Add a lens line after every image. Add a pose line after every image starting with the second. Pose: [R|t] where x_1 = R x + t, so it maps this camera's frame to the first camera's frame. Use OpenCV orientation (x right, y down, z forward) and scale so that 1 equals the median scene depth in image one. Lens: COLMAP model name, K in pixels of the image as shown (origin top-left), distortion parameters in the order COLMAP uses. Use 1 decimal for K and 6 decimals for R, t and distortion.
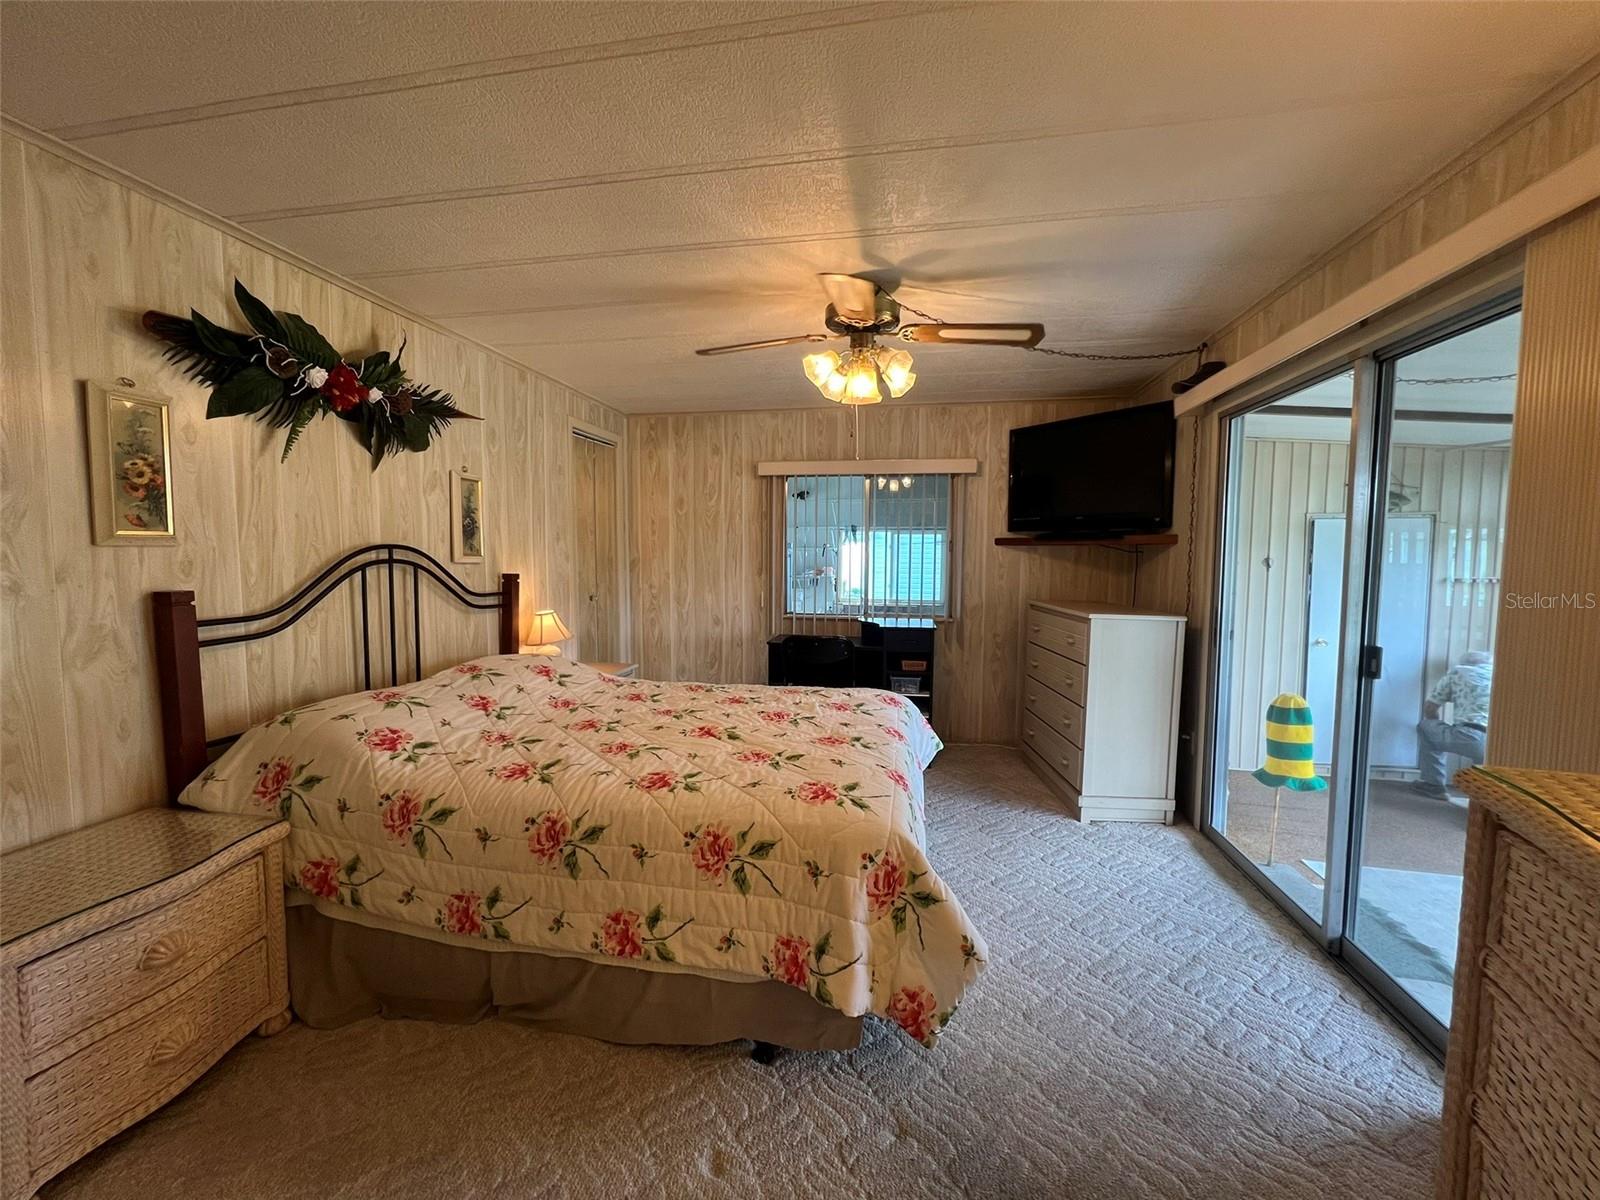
lens RADIAL K [[641.0, 0, 800.3], [0, 641.0, 594.6], [0, 0, 1]] dist [-0.003075, 0.000900]
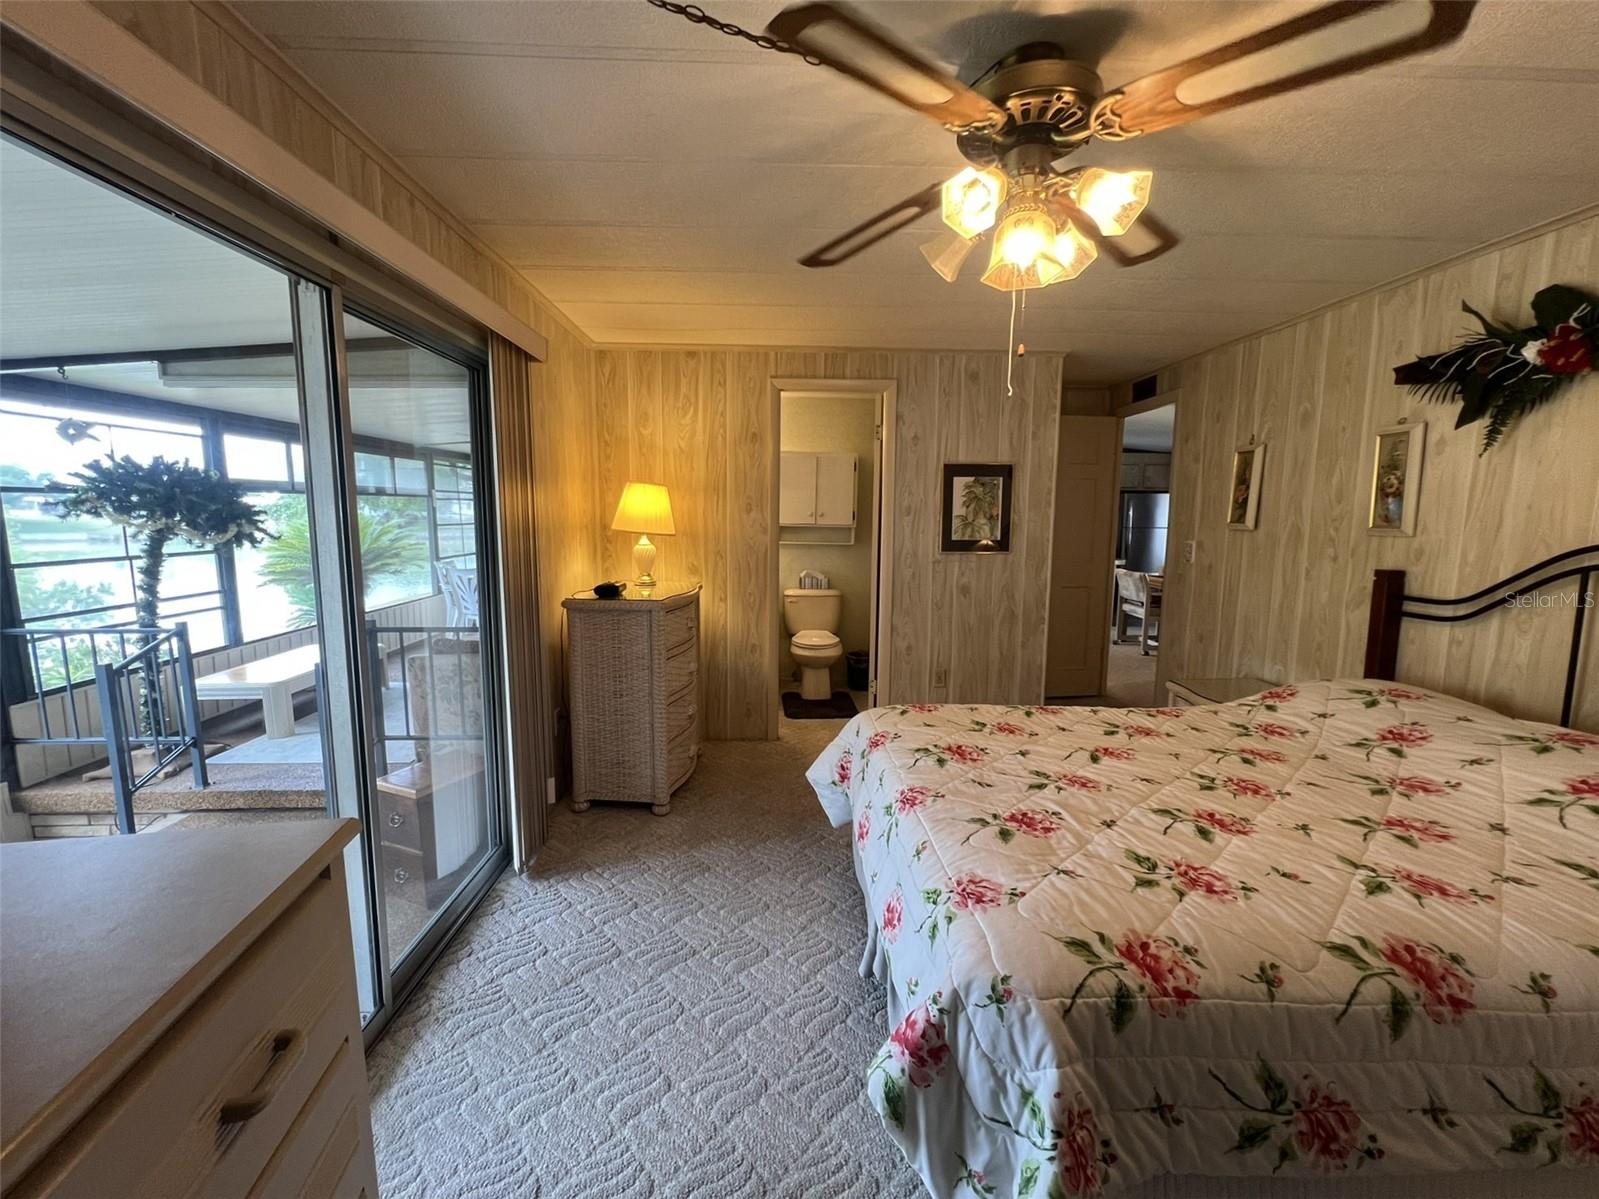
lens RADIAL K [[640.6, 0, 760.7], [0, 640.6, 593.3], [0, 0, 1]] dist [-0.003075, 0.000900]
pose [[-0.982552, 0.013339, -0.185507, 0.499211], [-0.021593, 0.982499, 0.185013, -0.153811], [0.184728, 0.185791, -0.965069, 1.774428]]
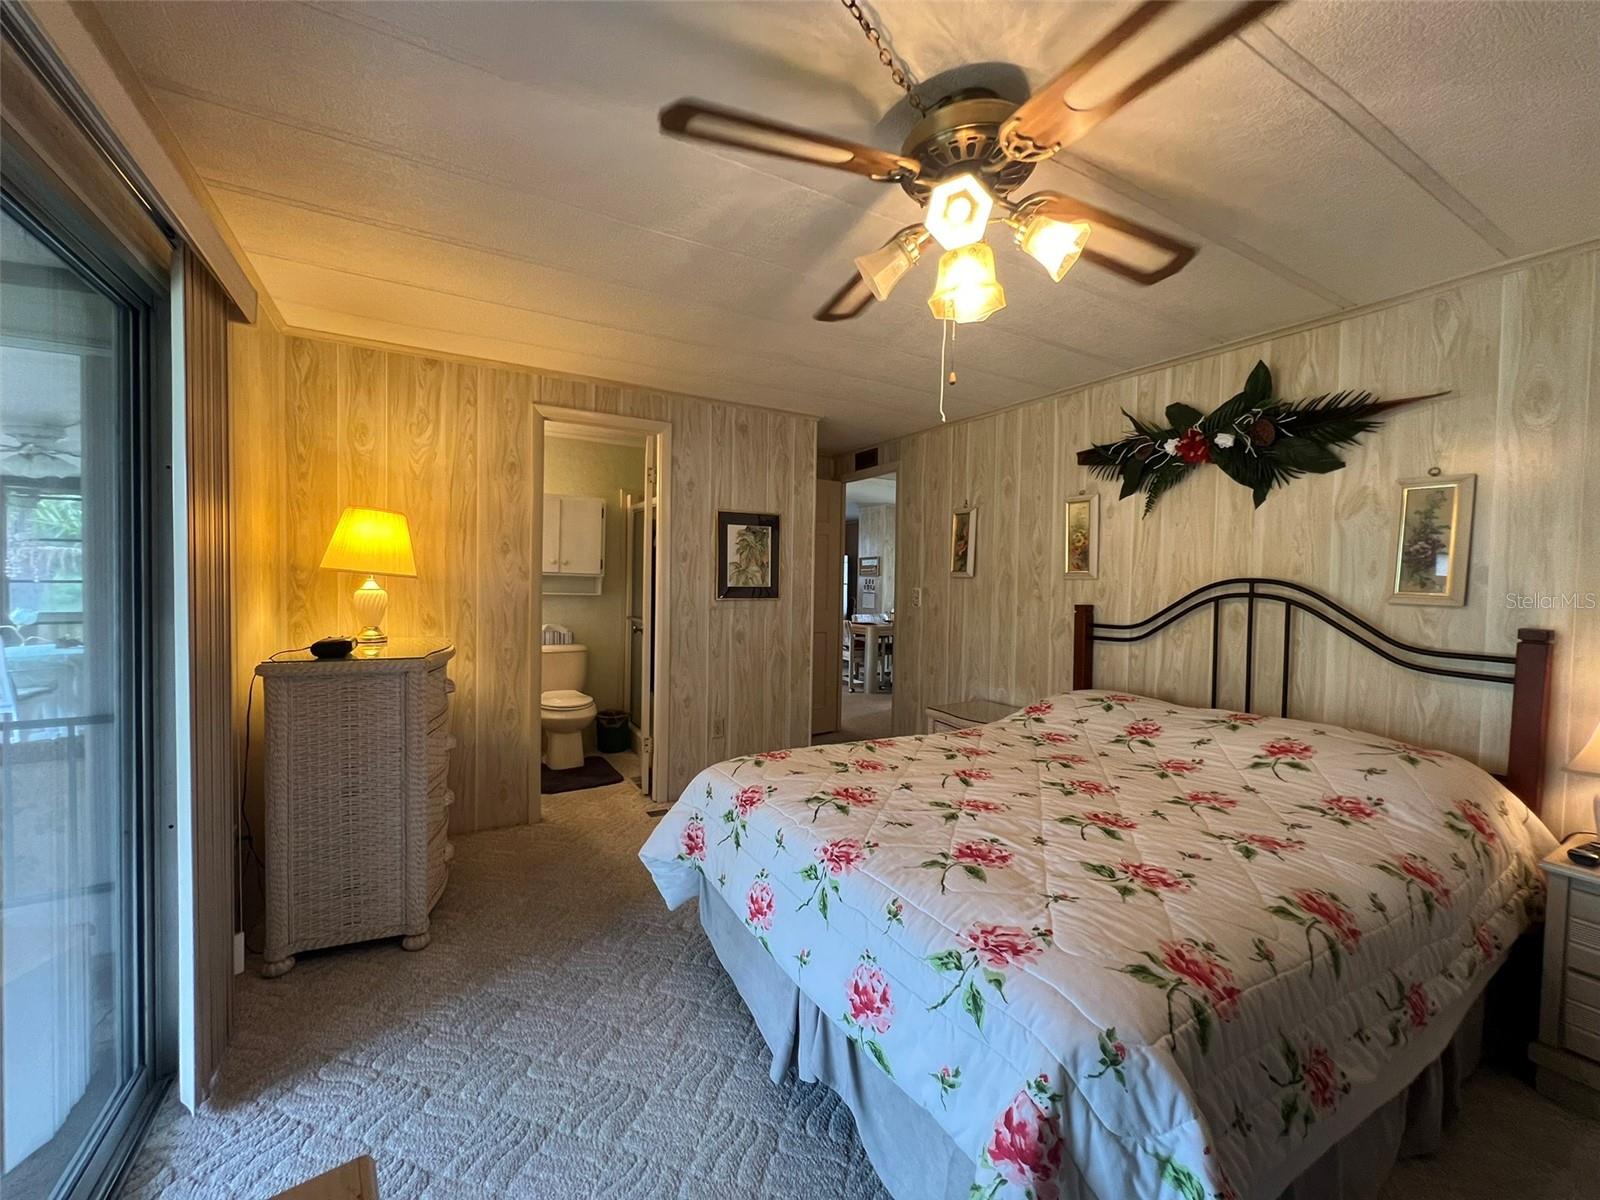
lens RADIAL K [[641.0, 0, 789.3], [0, 641.0, 593.2], [0, 0, 1]] dist [-0.003075, 0.000900]
pose [[-0.776523, -0.001860, -0.630086, 0.657735], [-0.064079, 0.995044, 0.076034, -0.101894], [0.626822, 0.099418, -0.772794, 1.582687]]
